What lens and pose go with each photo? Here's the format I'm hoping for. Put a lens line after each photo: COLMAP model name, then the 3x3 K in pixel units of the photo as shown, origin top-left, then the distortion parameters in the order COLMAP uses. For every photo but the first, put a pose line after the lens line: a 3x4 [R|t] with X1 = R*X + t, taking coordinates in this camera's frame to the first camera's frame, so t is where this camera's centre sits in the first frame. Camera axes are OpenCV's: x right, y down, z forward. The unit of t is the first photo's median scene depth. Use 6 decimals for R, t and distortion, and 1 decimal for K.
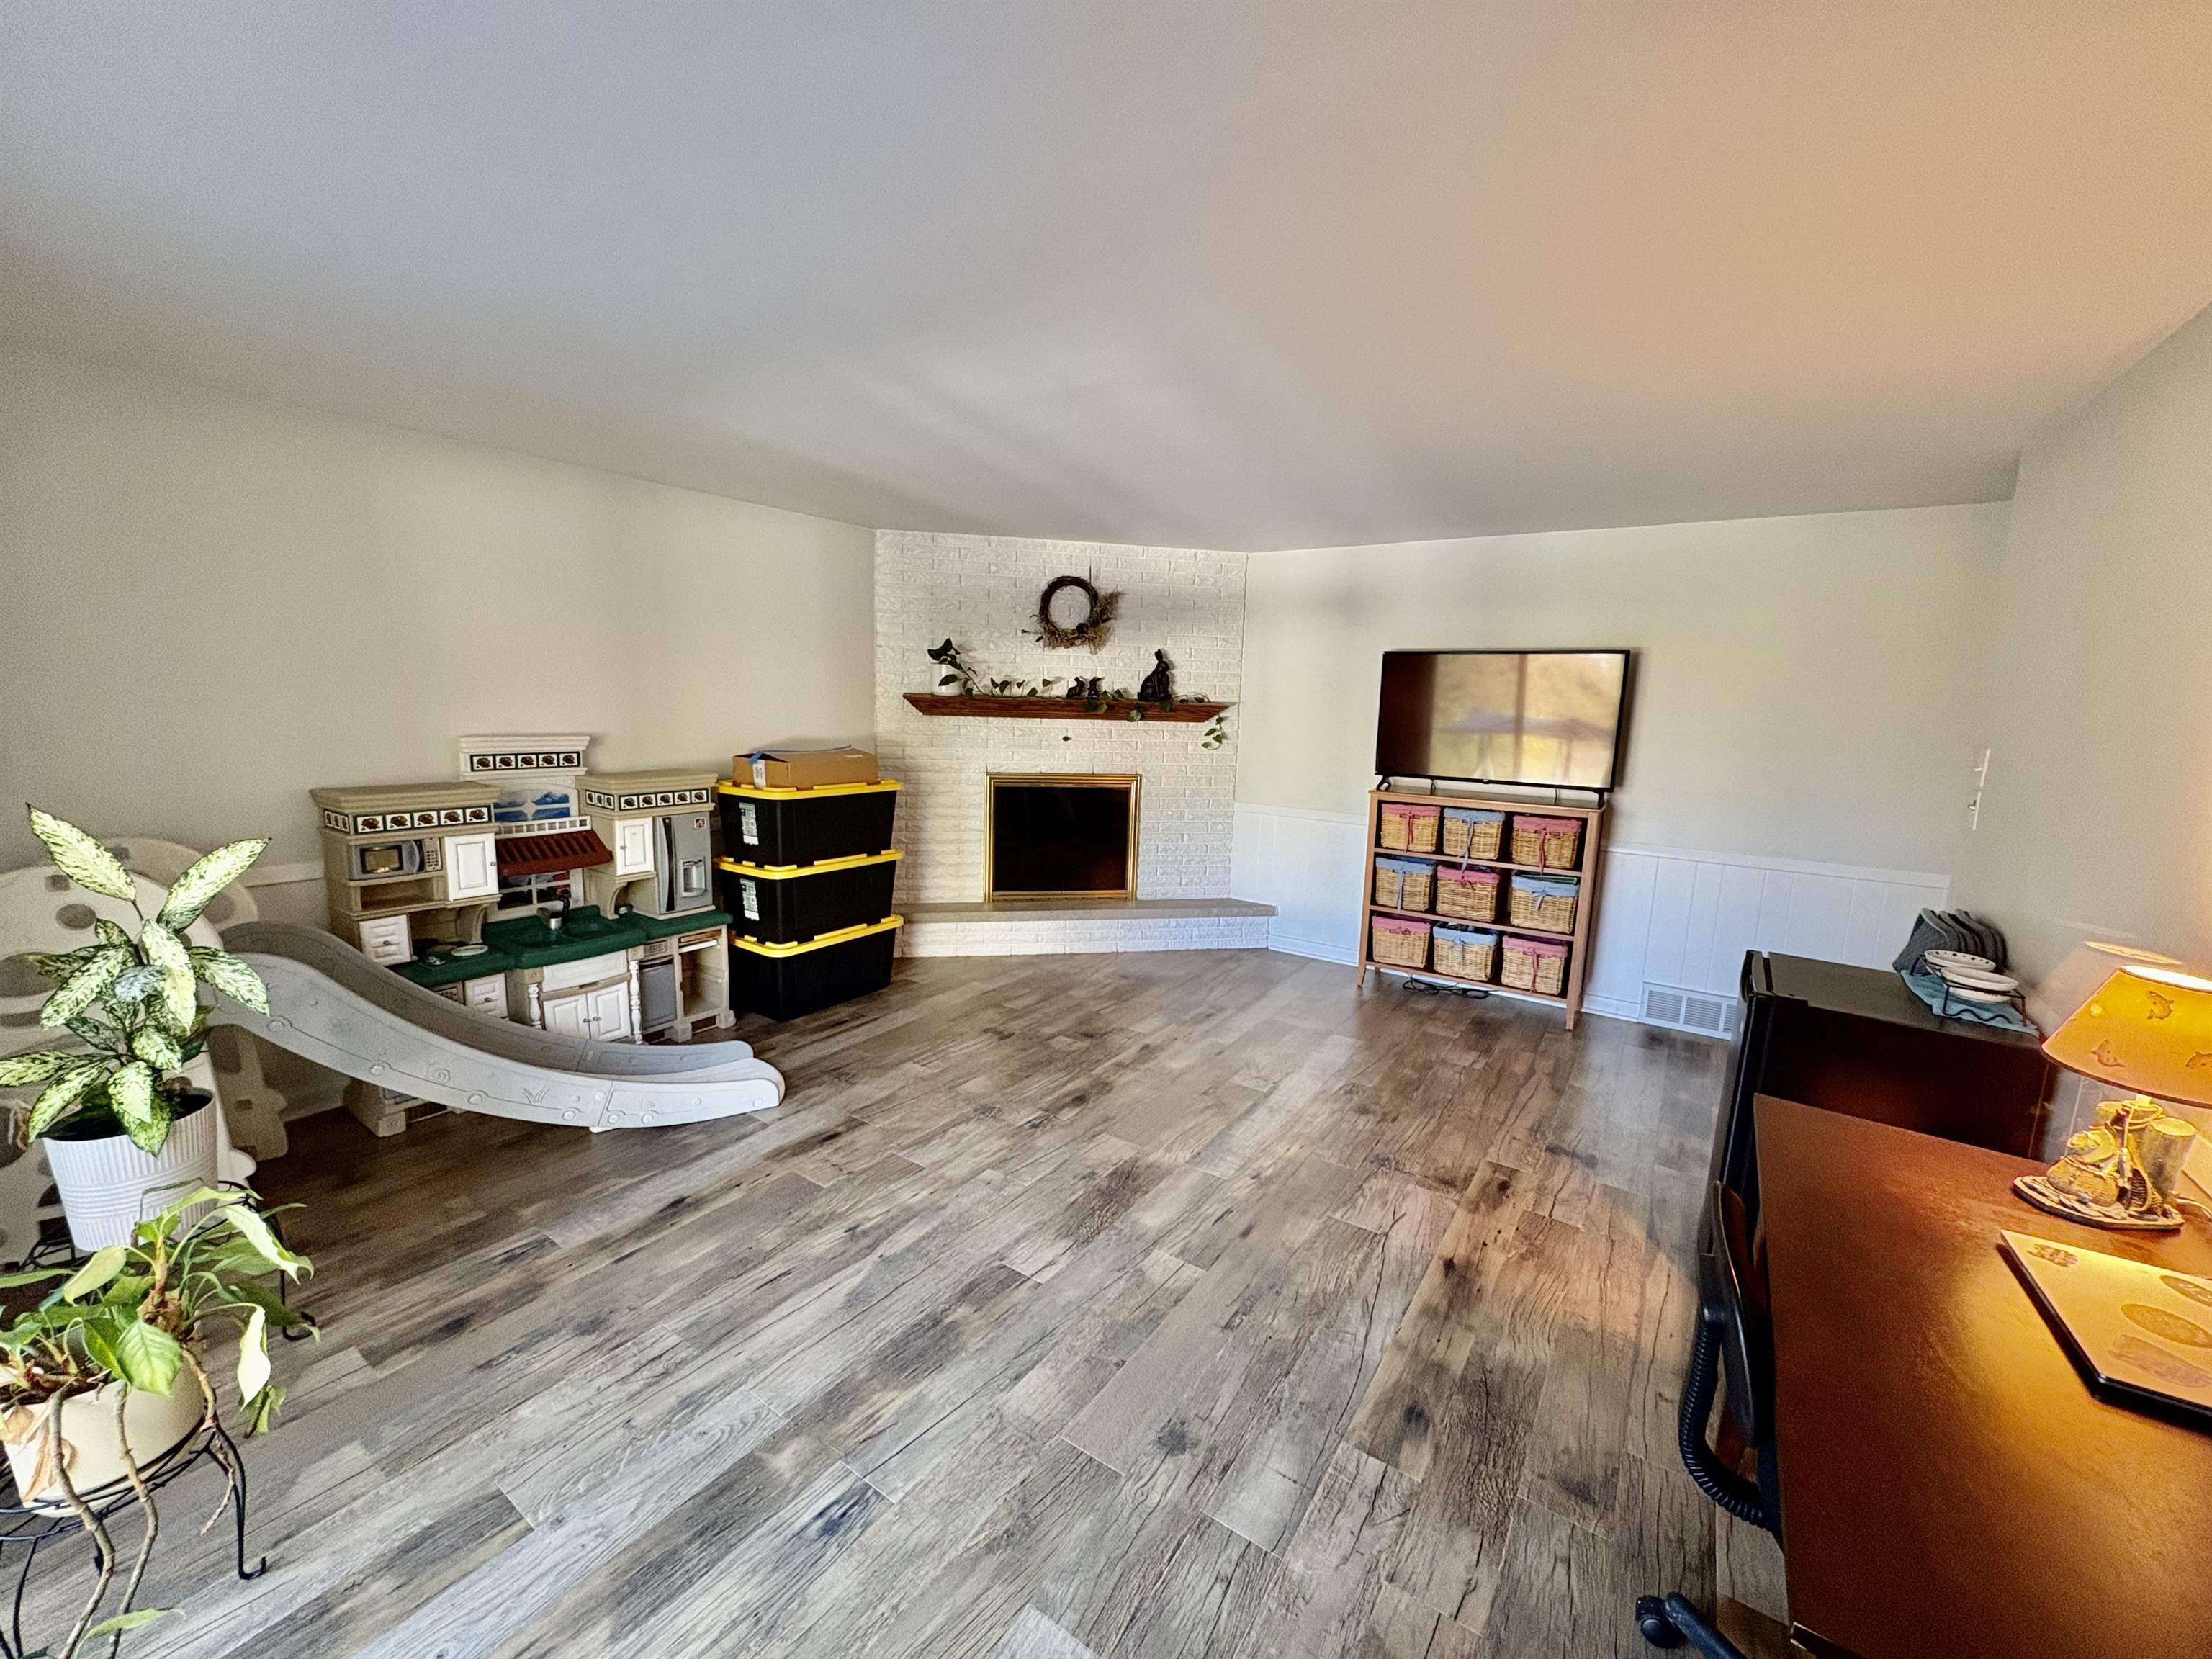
lens RADIAL K [[882.0, 0, 1106.0], [0, 882.0, 829.5], [0, 0, 1]] dist [0.002841, 0.000264]
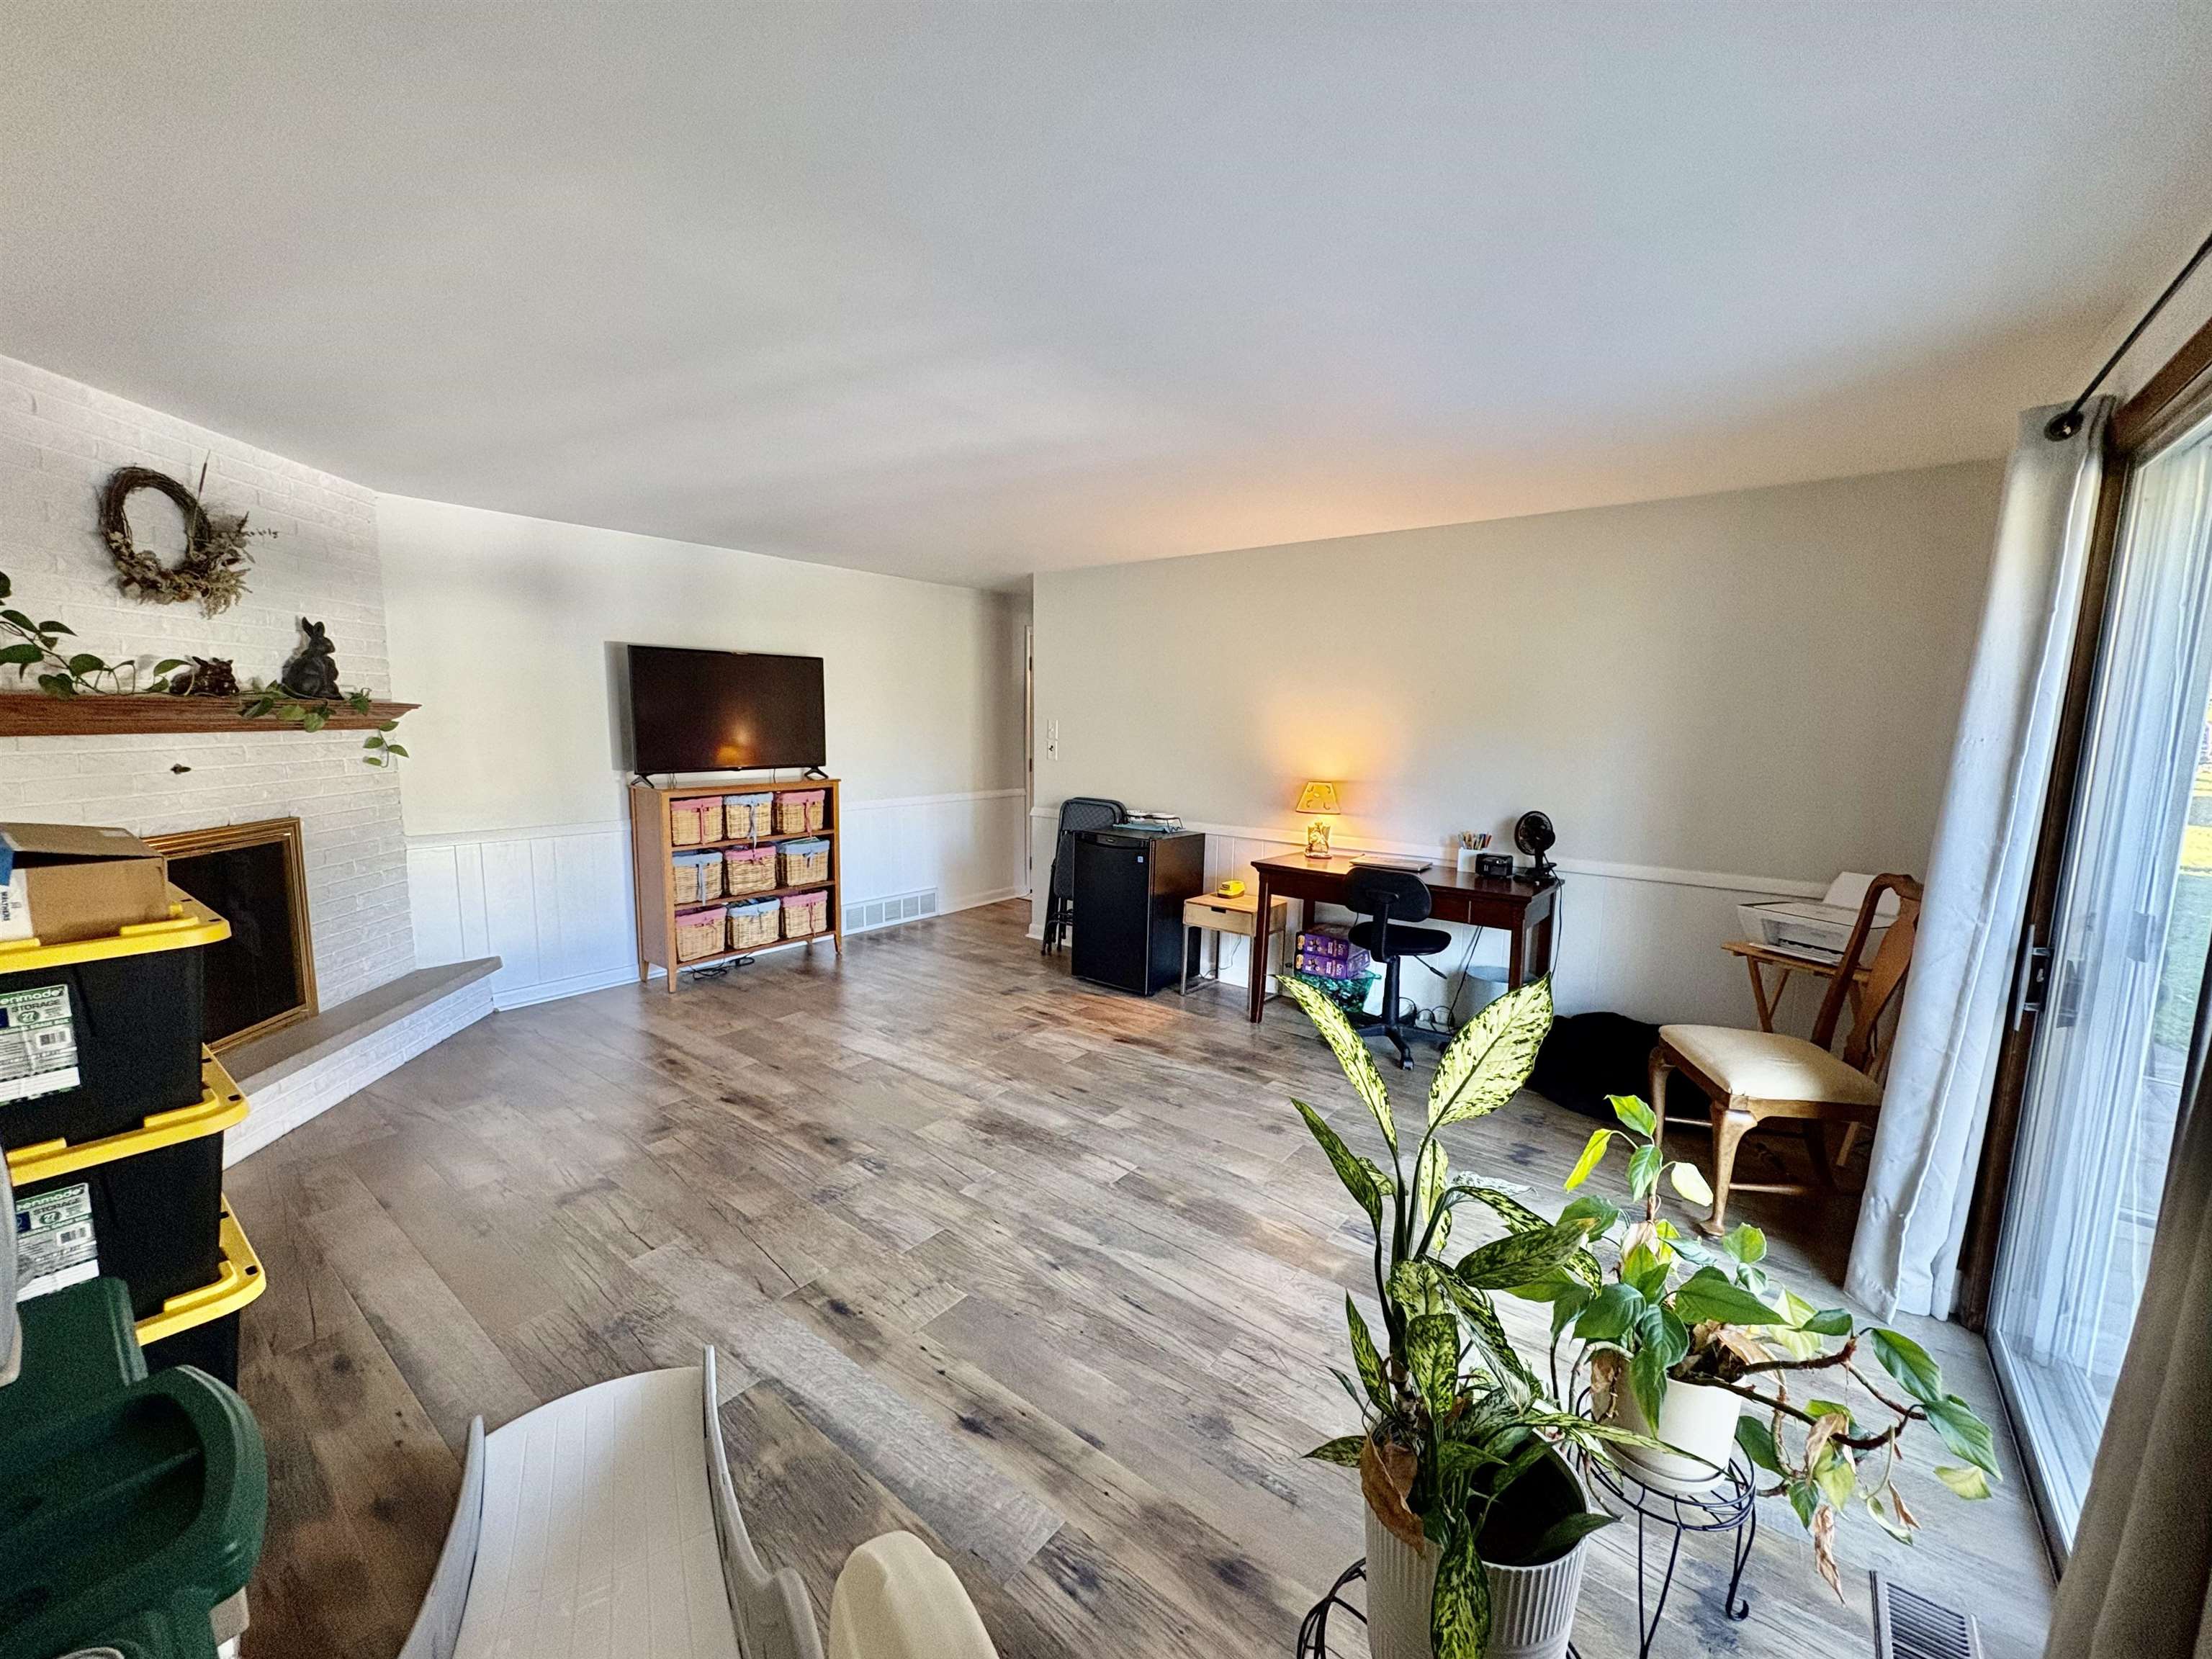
lens RADIAL K [[882.0, 0, 1106.0], [0, 882.0, 829.5], [0, 0, 1]] dist [0.002841, 0.000264]
pose [[0.070438, -0.156212, 0.985209, -0.770707], [0.141182, 0.979281, 0.145178, -0.090483], [-0.987475, 0.128867, 0.091033, 0.539782]]
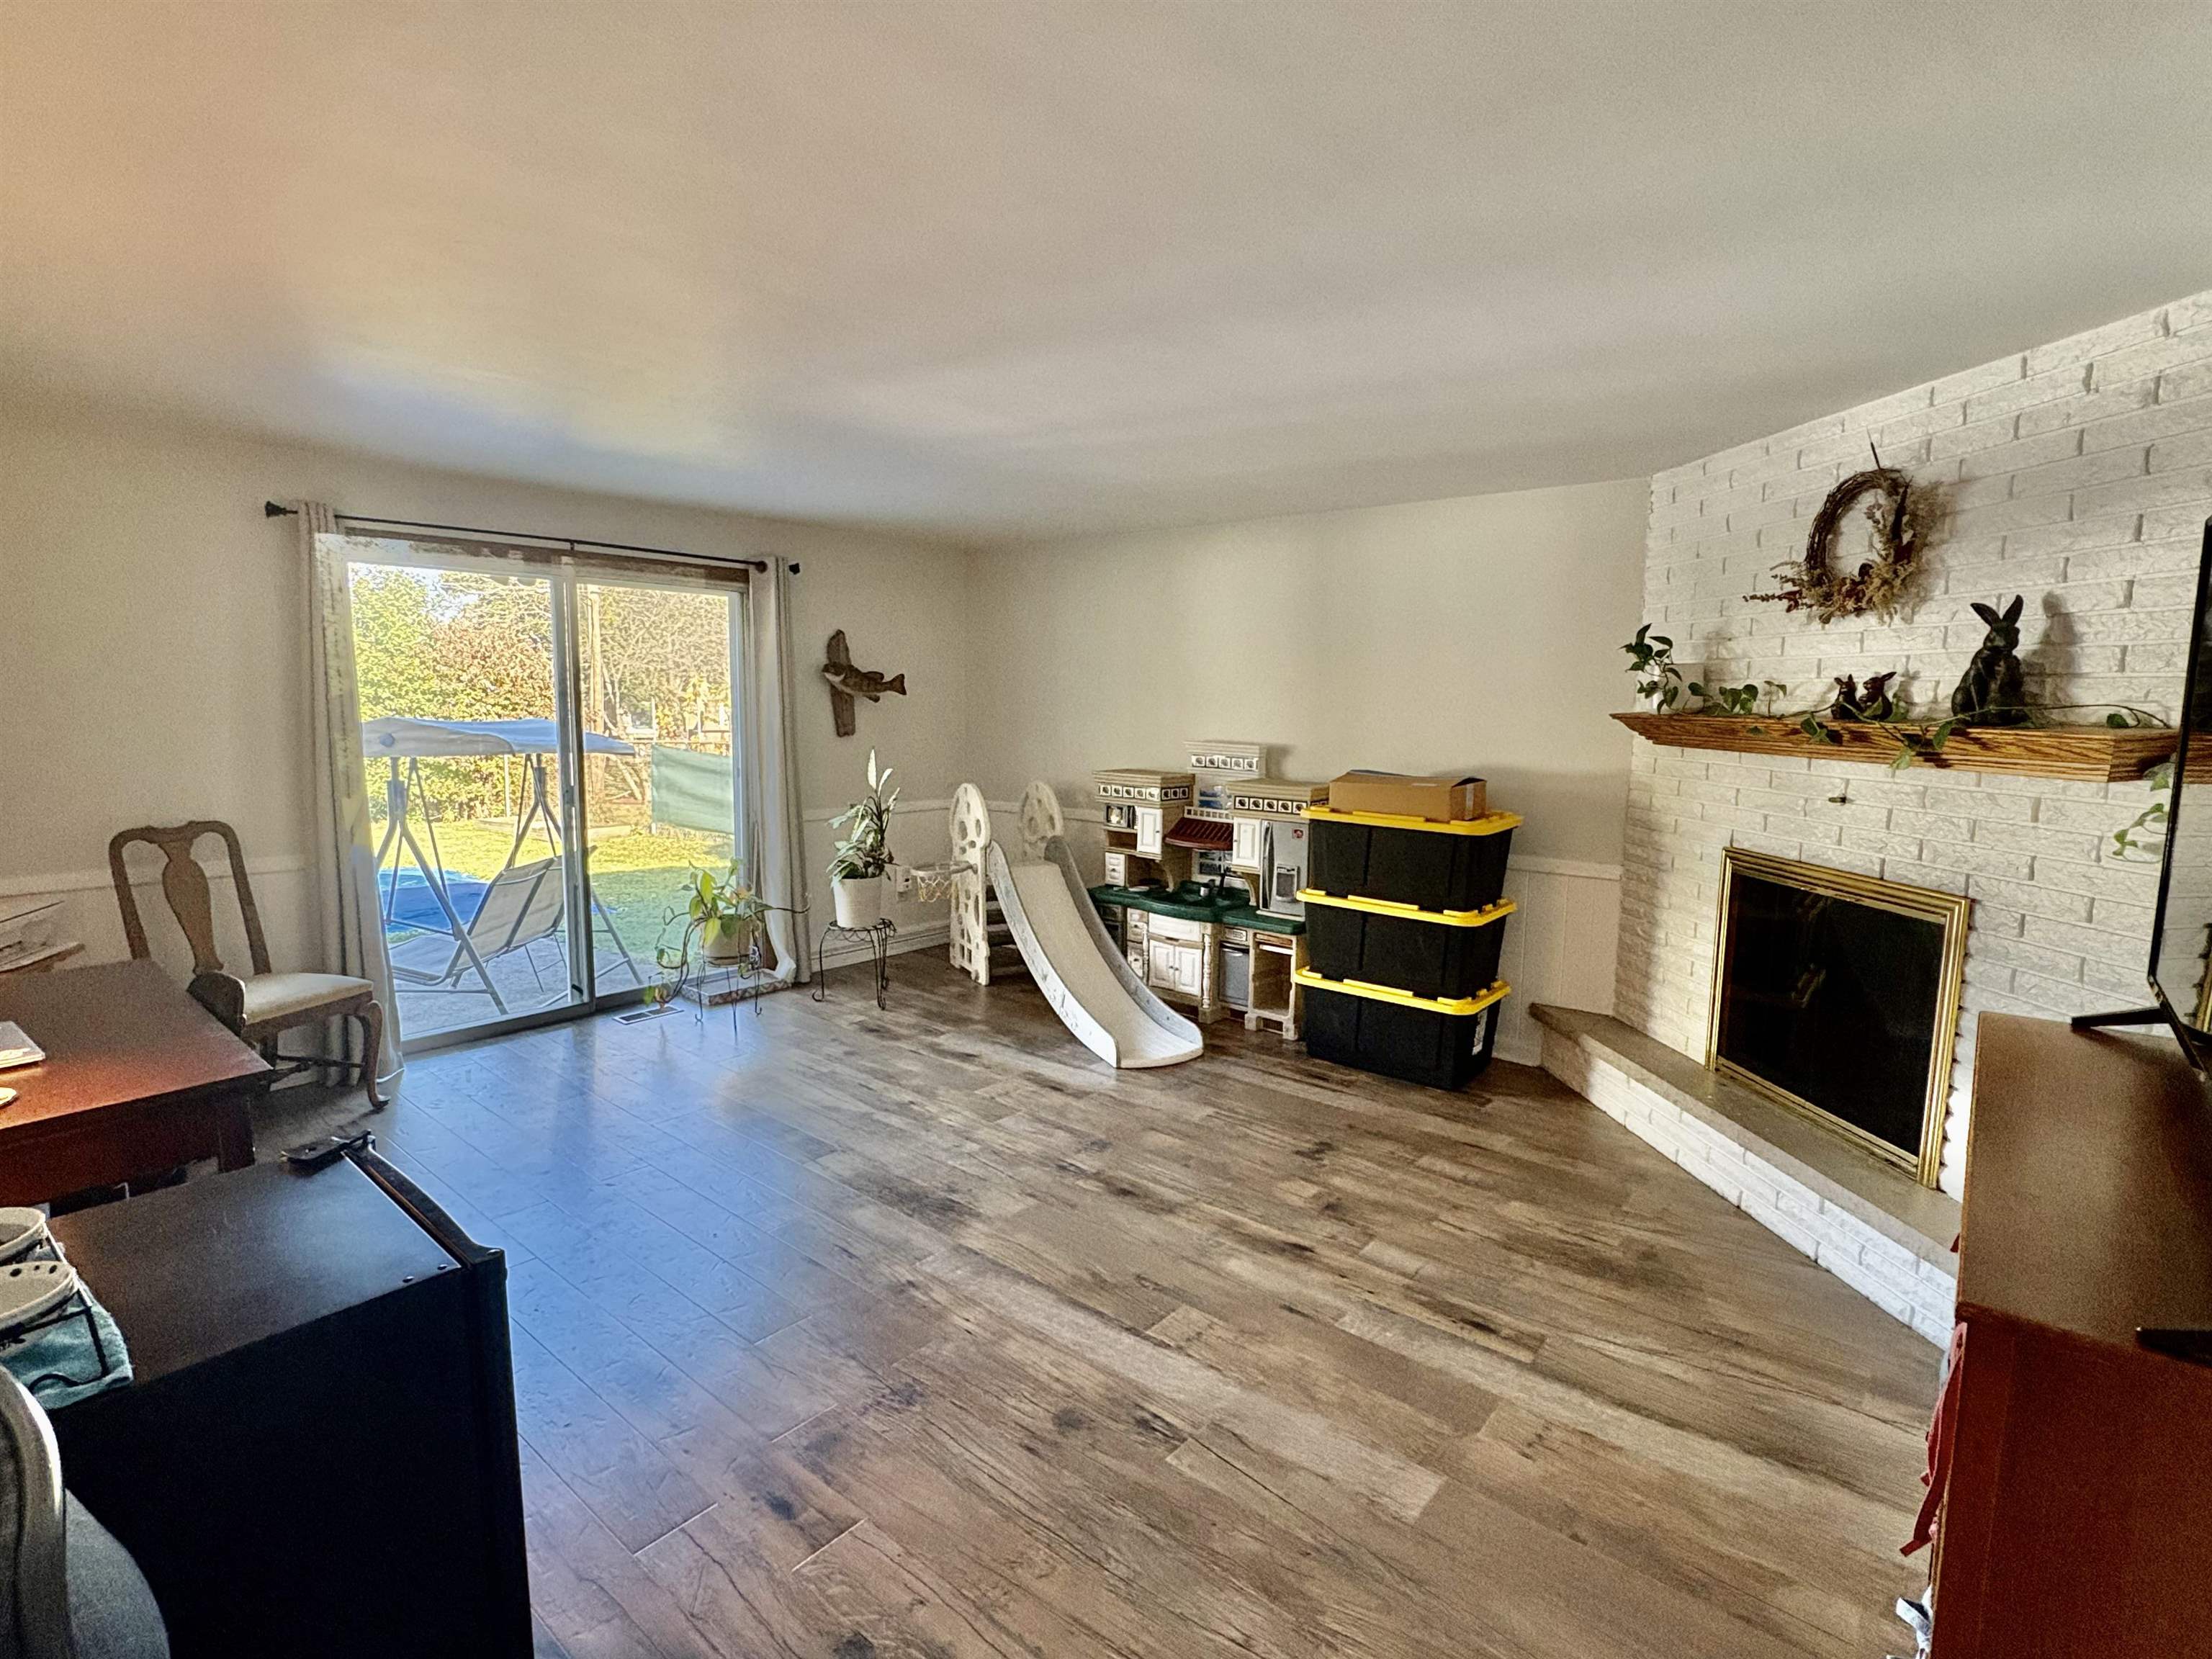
lens RADIAL K [[1079.6, 0, 1108.3], [0, 1079.6, 832.9], [0, 0, 1]] dist [-0.004480, -0.000069]
pose [[-0.097757, 0.096389, -0.990531, 0.833421], [-0.171697, 0.978741, 0.112187, -0.114818], [0.980287, 0.181039, -0.079129, 0.904941]]
